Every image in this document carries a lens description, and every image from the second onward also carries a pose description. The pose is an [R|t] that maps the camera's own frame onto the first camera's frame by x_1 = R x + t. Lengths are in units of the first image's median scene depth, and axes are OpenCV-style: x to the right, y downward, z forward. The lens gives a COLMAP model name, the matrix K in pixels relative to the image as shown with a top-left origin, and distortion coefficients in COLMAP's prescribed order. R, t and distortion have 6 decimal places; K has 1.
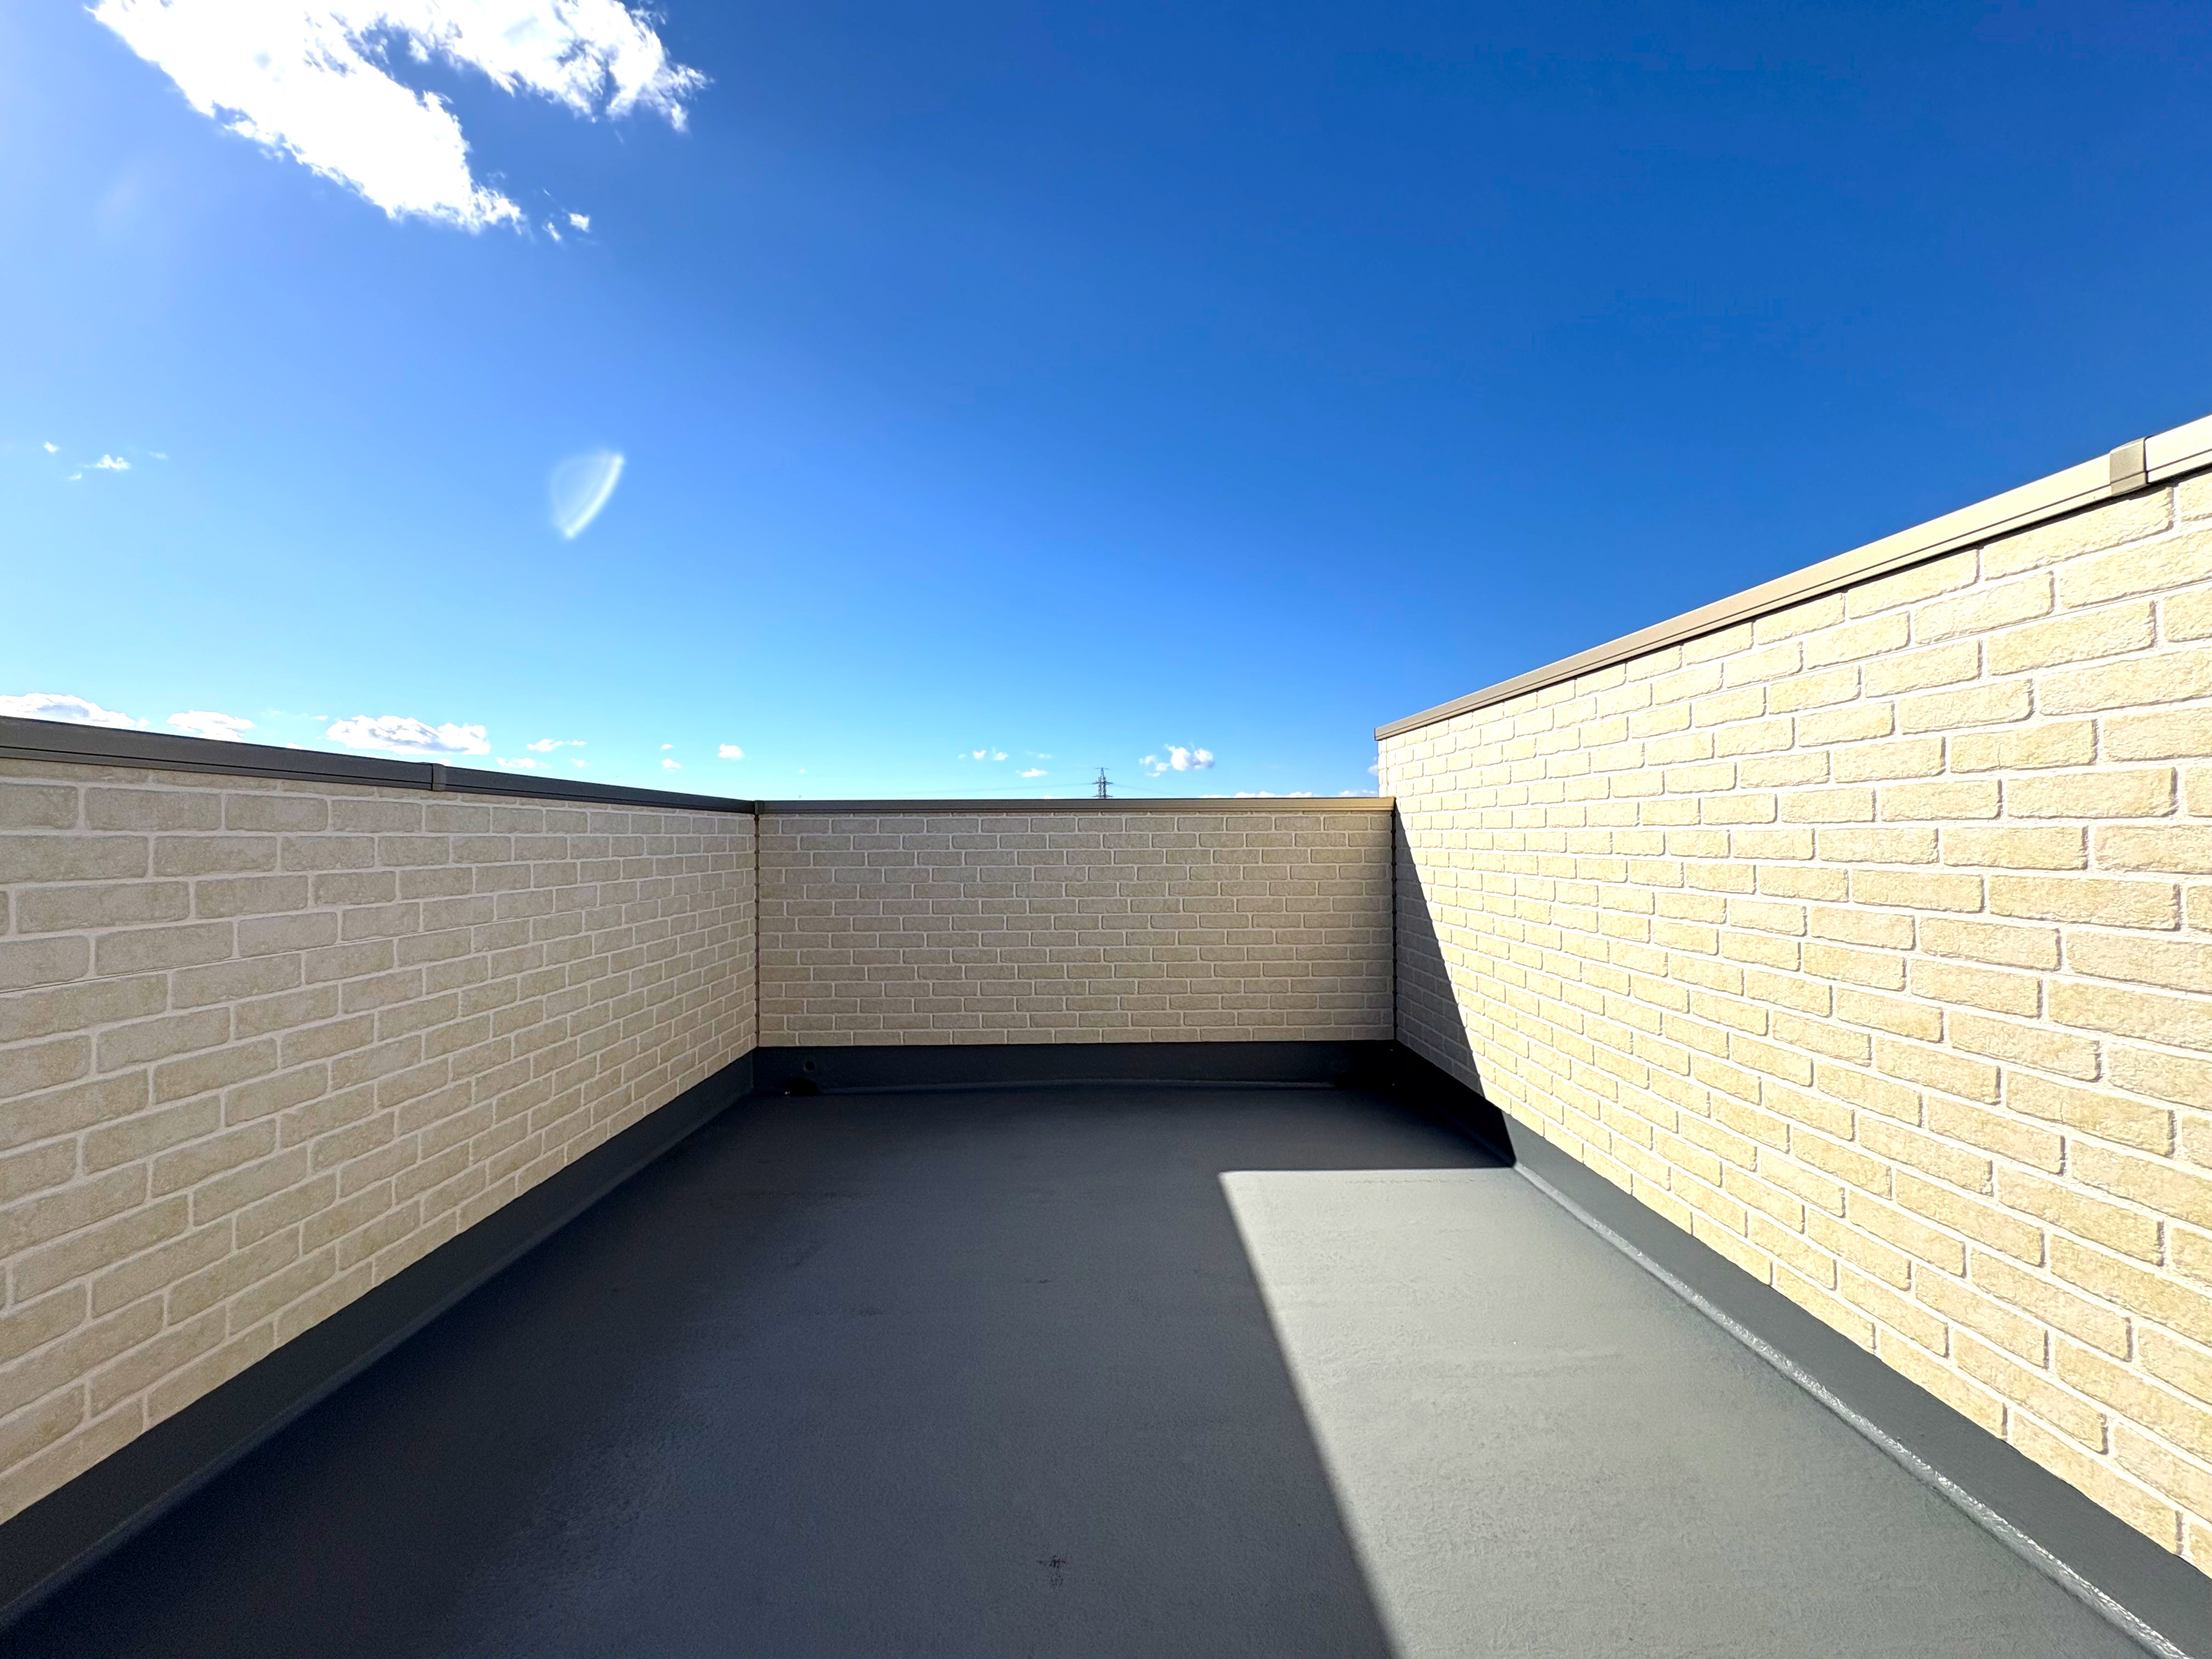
lens RADIAL K [[889.6, 0, 1110.5], [0, 889.6, 824.9], [0, 0, 1]] dist [0.009152, -0.001537]
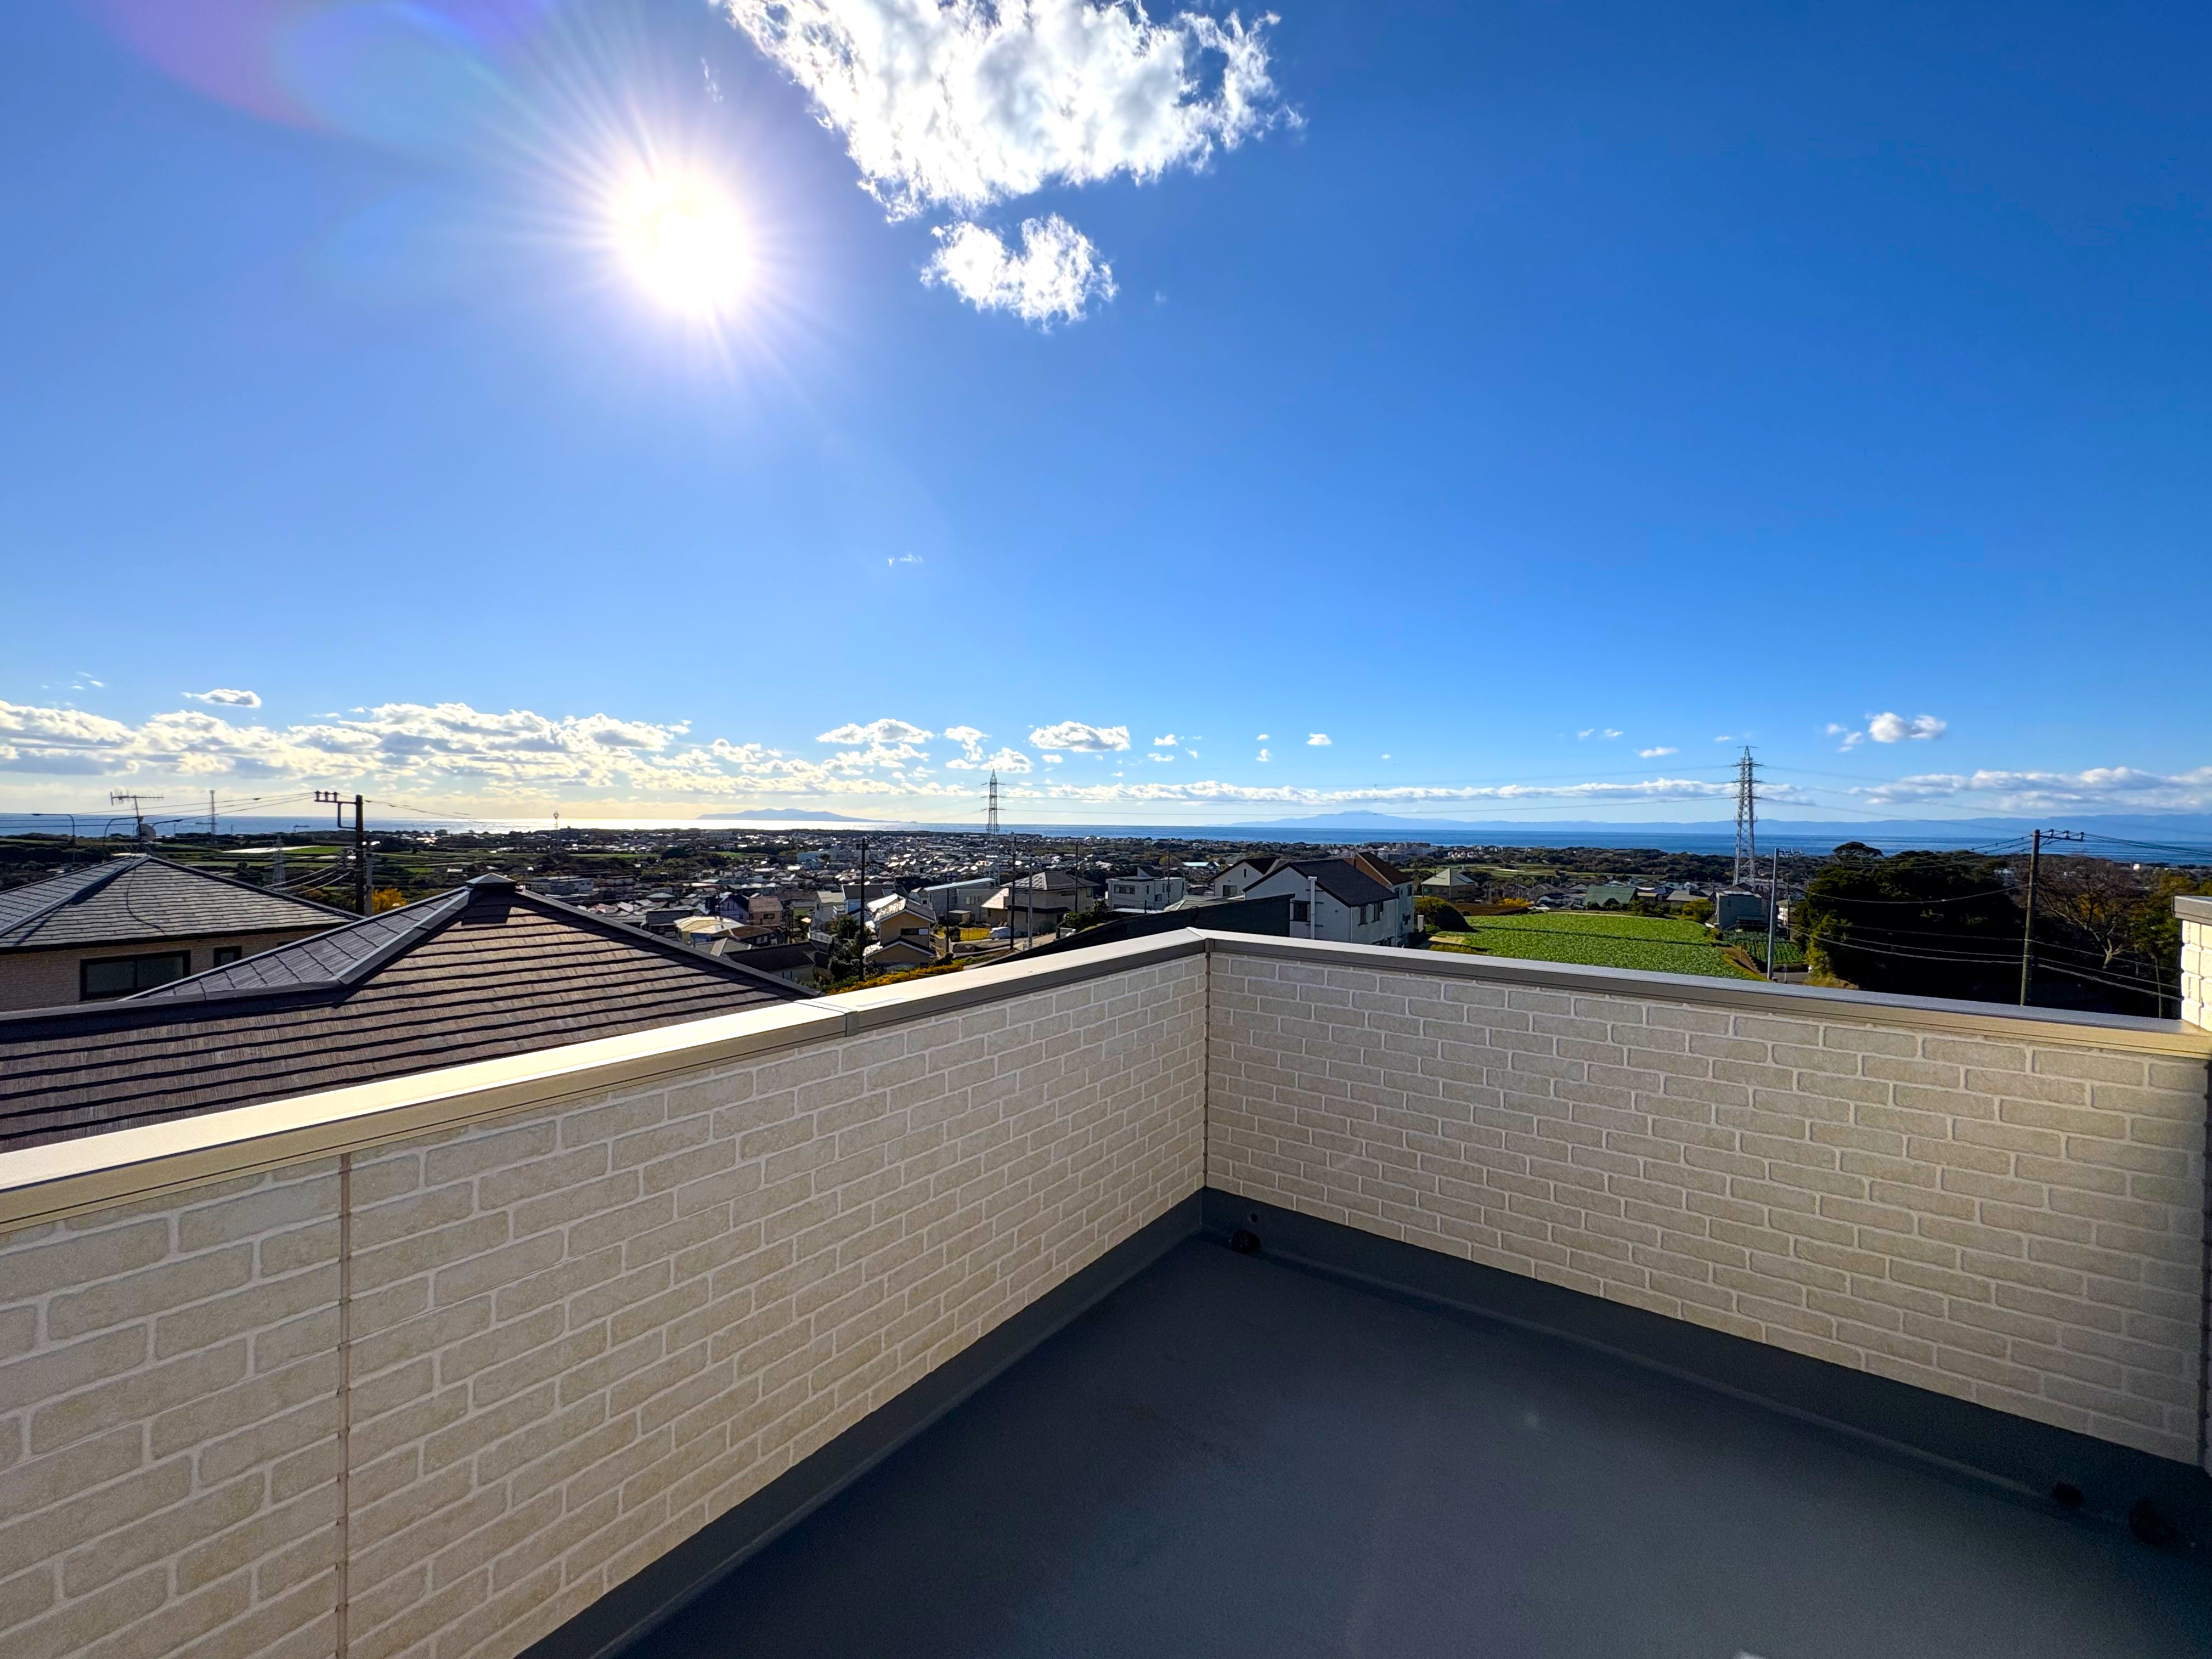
lens RADIAL K [[889.6, 0, 1110.5], [0, 889.6, 824.9], [0, 0, 1]] dist [0.009152, -0.001537]
pose [[0.803916, 0.025671, -0.594188, 0.188009], [-0.011665, 0.999556, 0.027402, -0.344439], [0.594628, -0.015098, 0.803859, 0.282540]]
